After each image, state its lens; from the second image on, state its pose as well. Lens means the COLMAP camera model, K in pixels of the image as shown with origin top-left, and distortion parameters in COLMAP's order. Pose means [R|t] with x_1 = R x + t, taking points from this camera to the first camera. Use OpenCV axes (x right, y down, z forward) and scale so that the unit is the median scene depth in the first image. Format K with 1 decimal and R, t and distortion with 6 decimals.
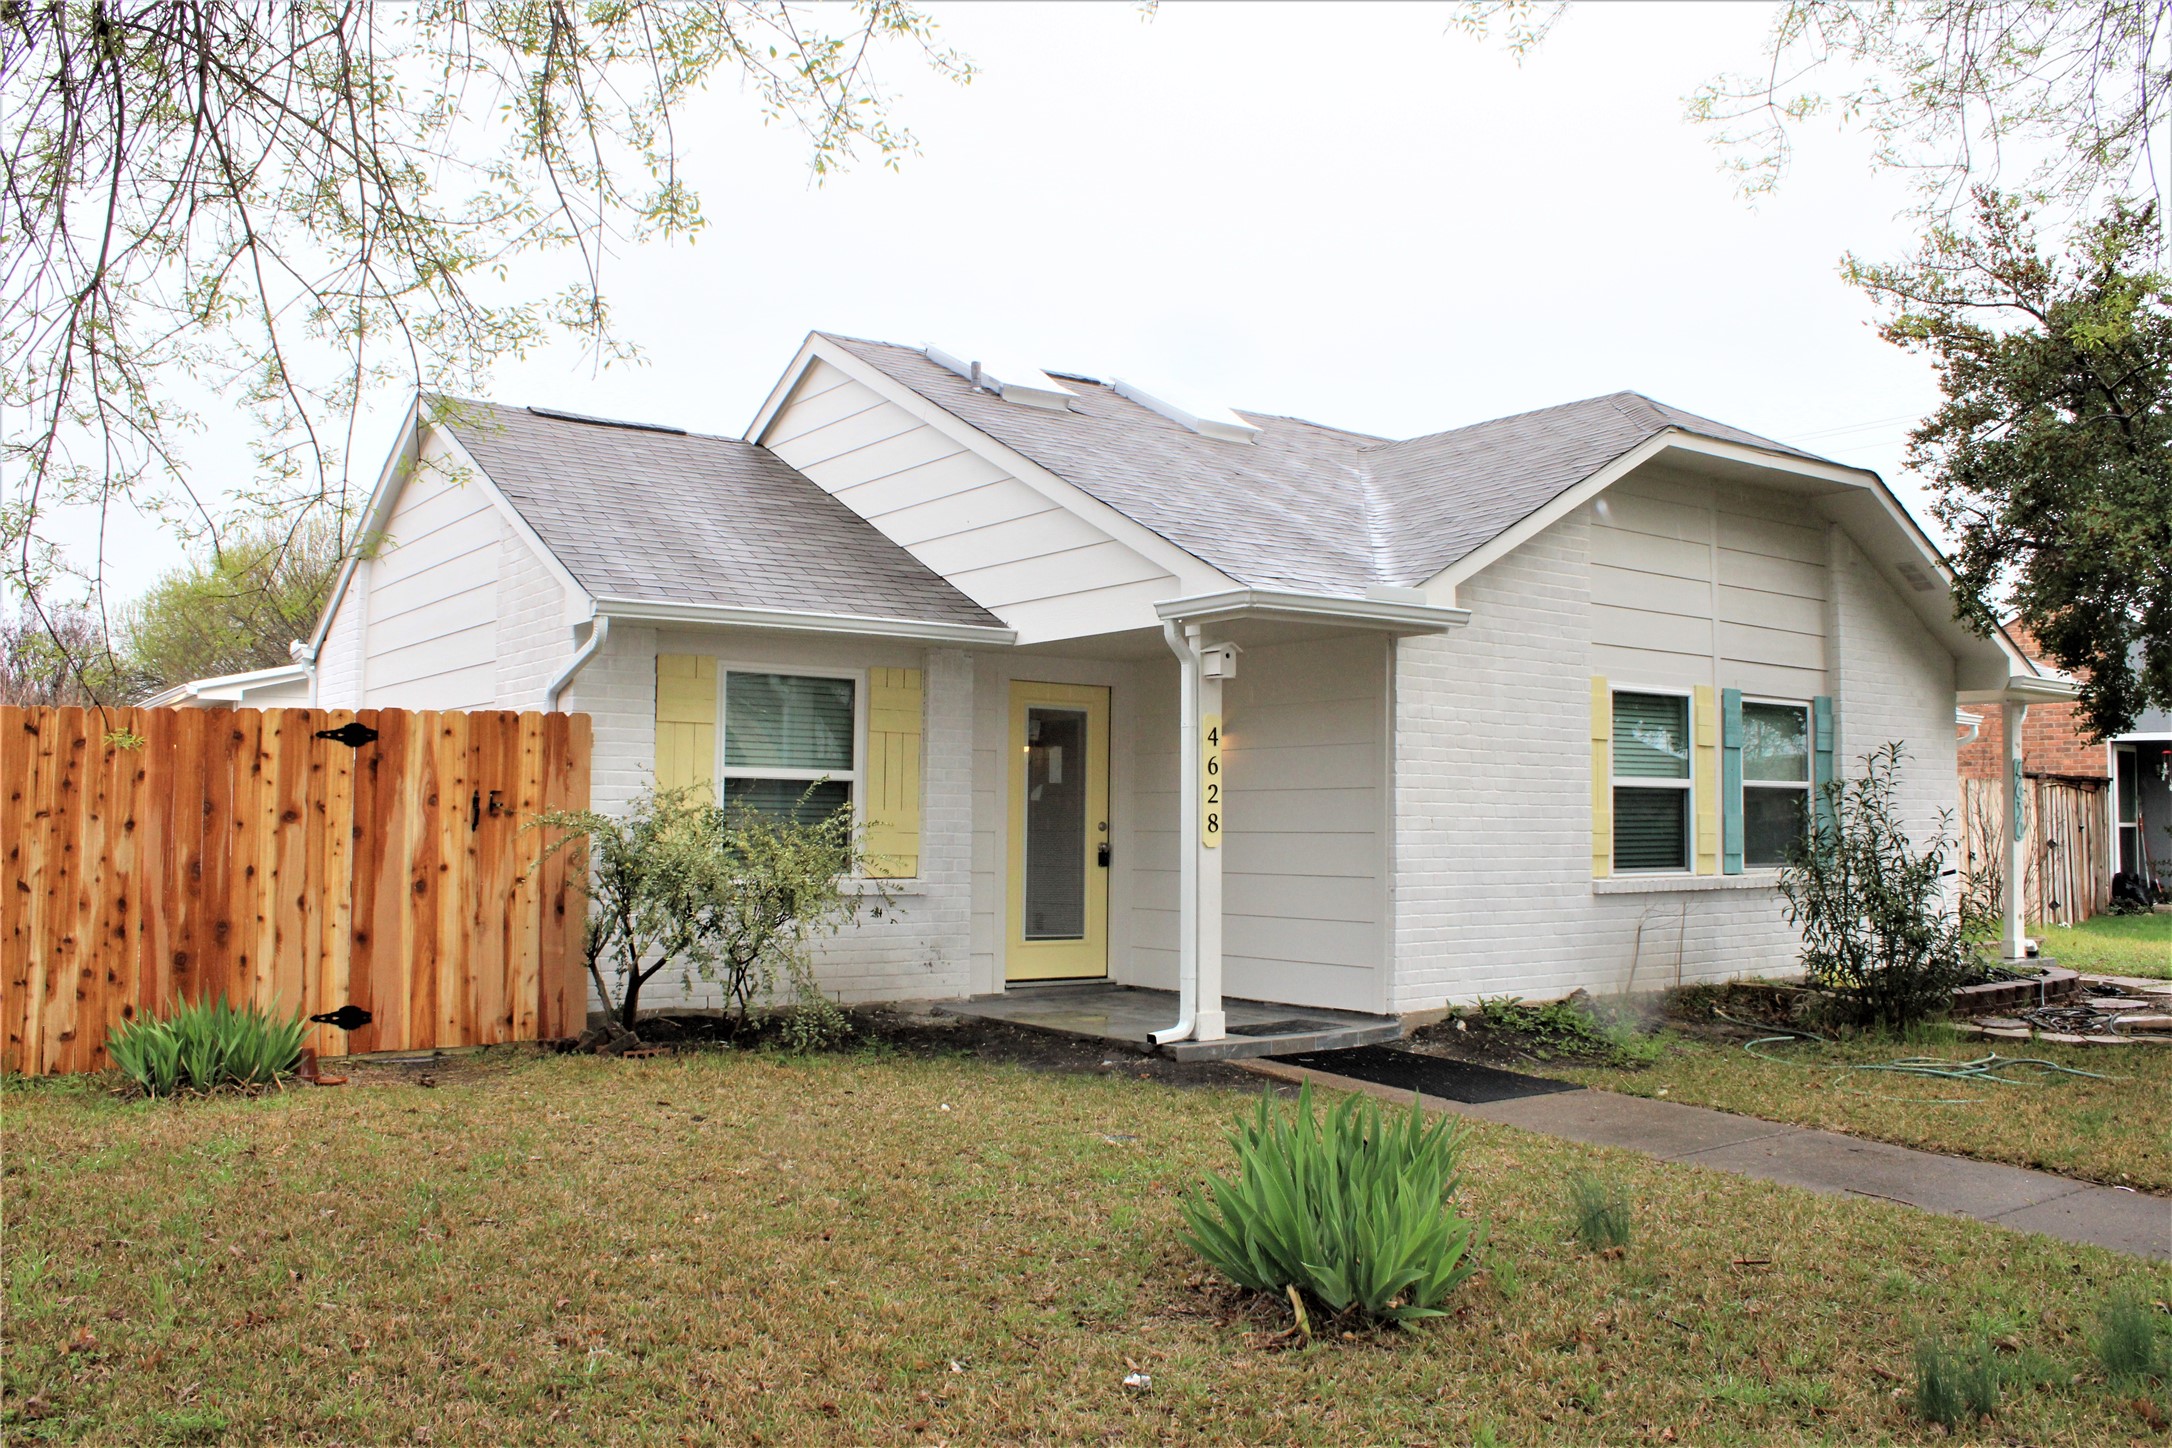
lens RADIAL K [[1873.4, 0, 1084.0], [0, 1873.4, 724.4], [0, 0, 1]] dist [-0.084622, -0.003736]
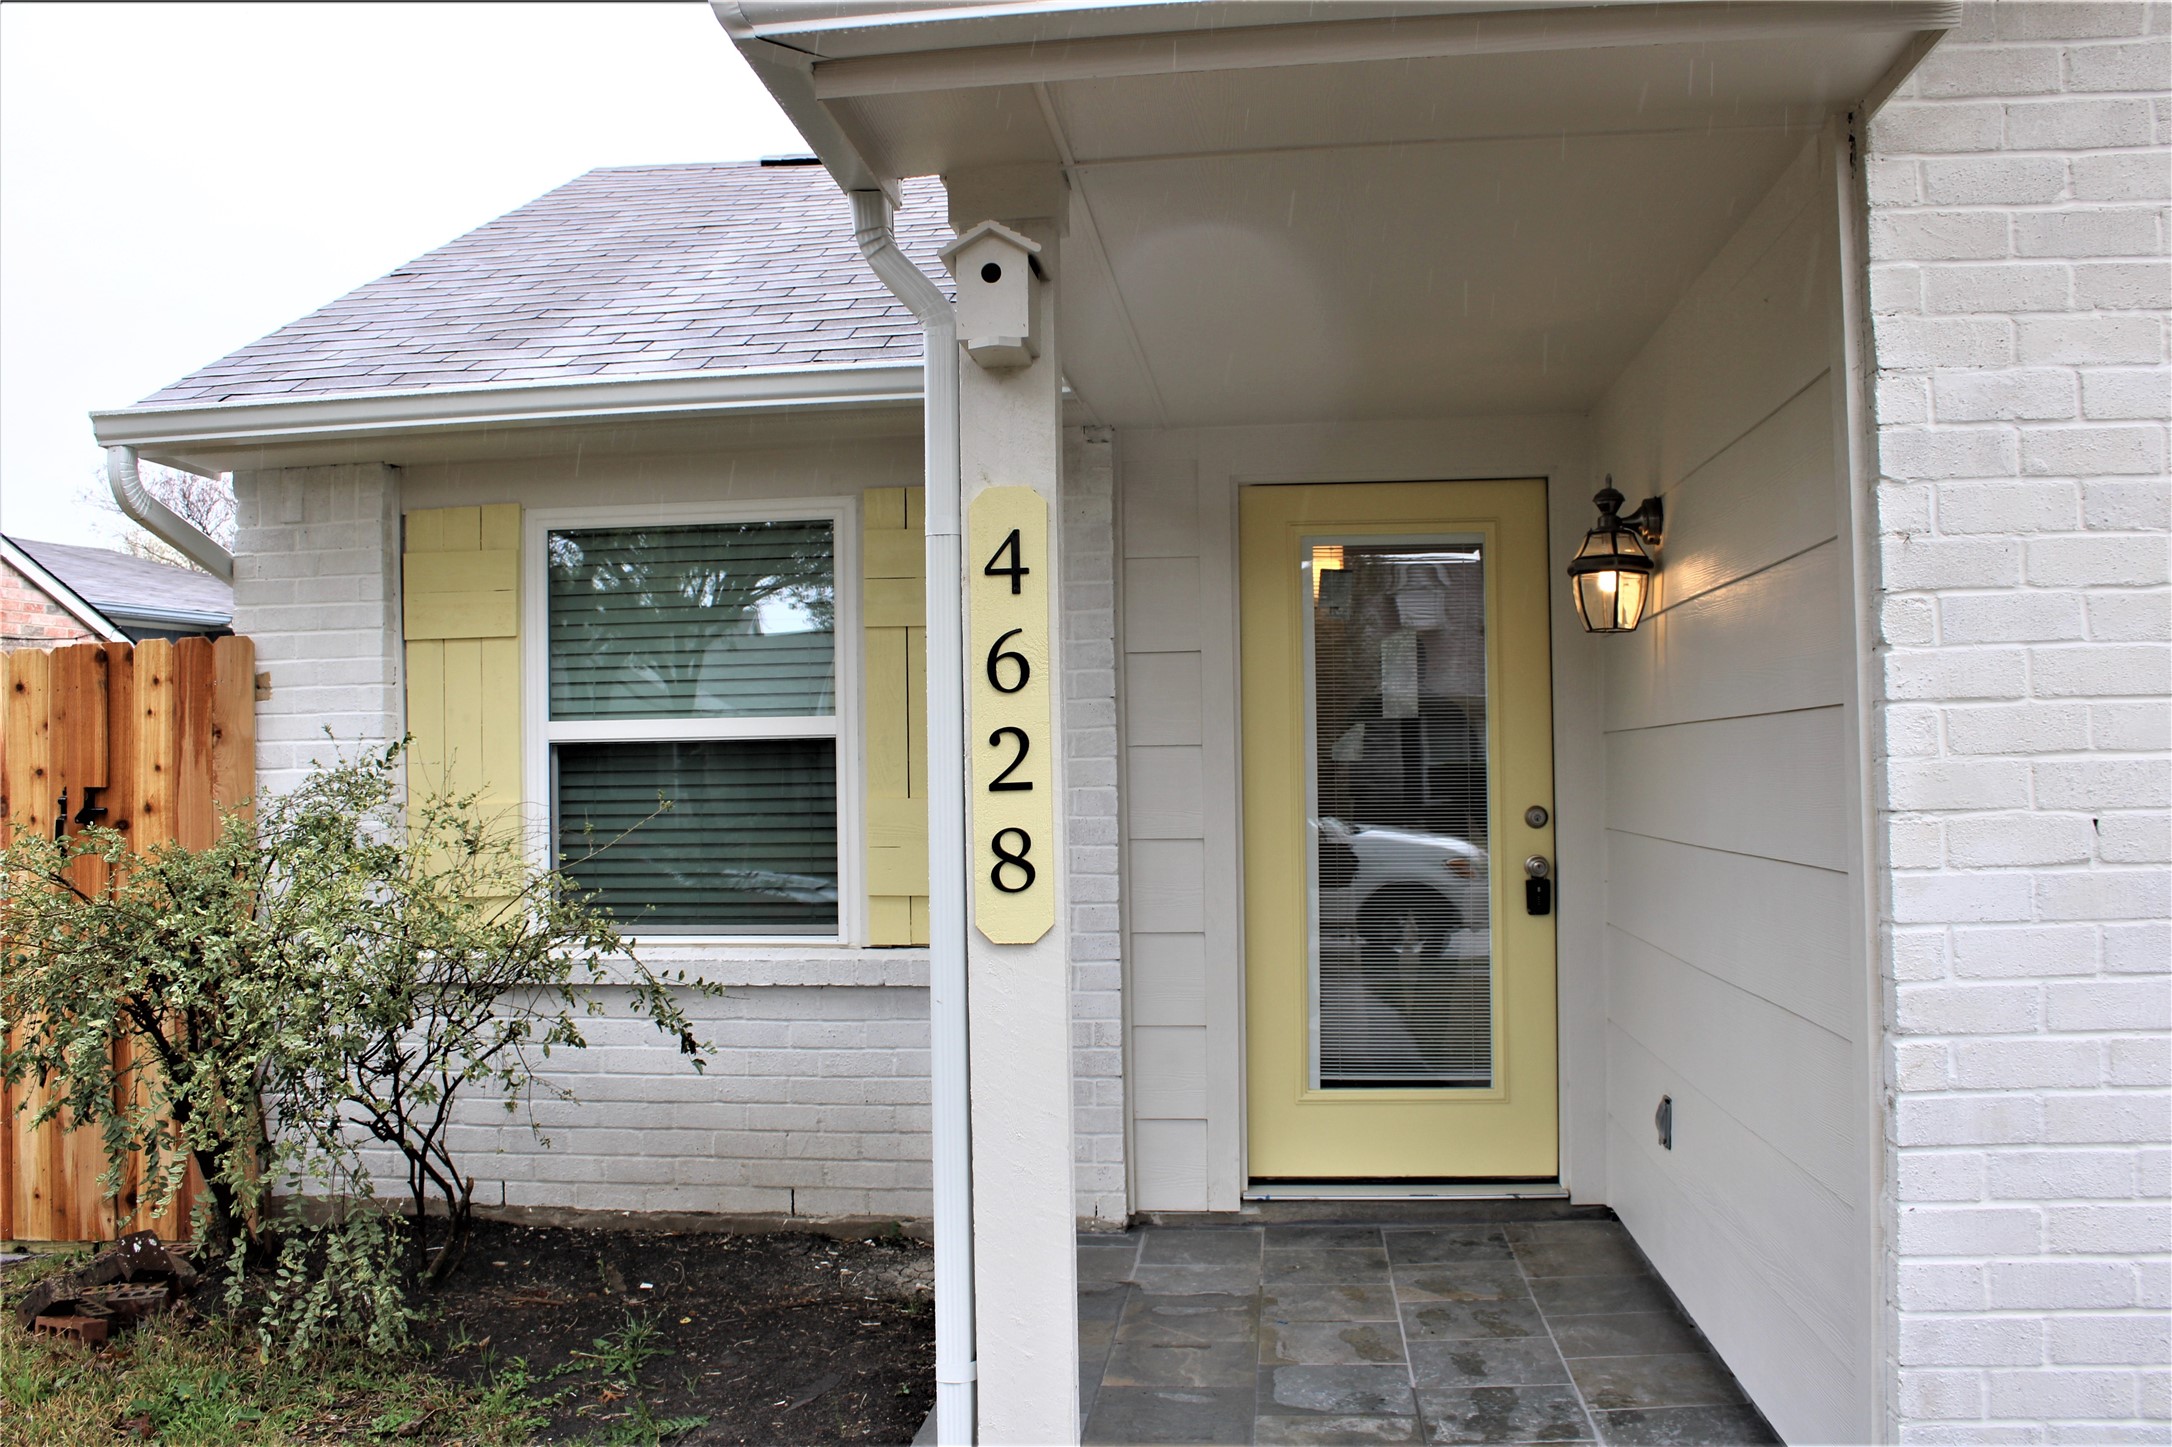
lens RADIAL K [[1873.4, 0, 1088.1], [0, 1873.4, 727.4], [0, 0, 1]] dist [-0.084622, -0.003736]
pose [[0.748288, -0.037255, -0.662328, 0.264655], [0.061274, 0.998035, 0.013089, 0.028452], [0.660539, -0.050378, 0.749100, 0.777449]]
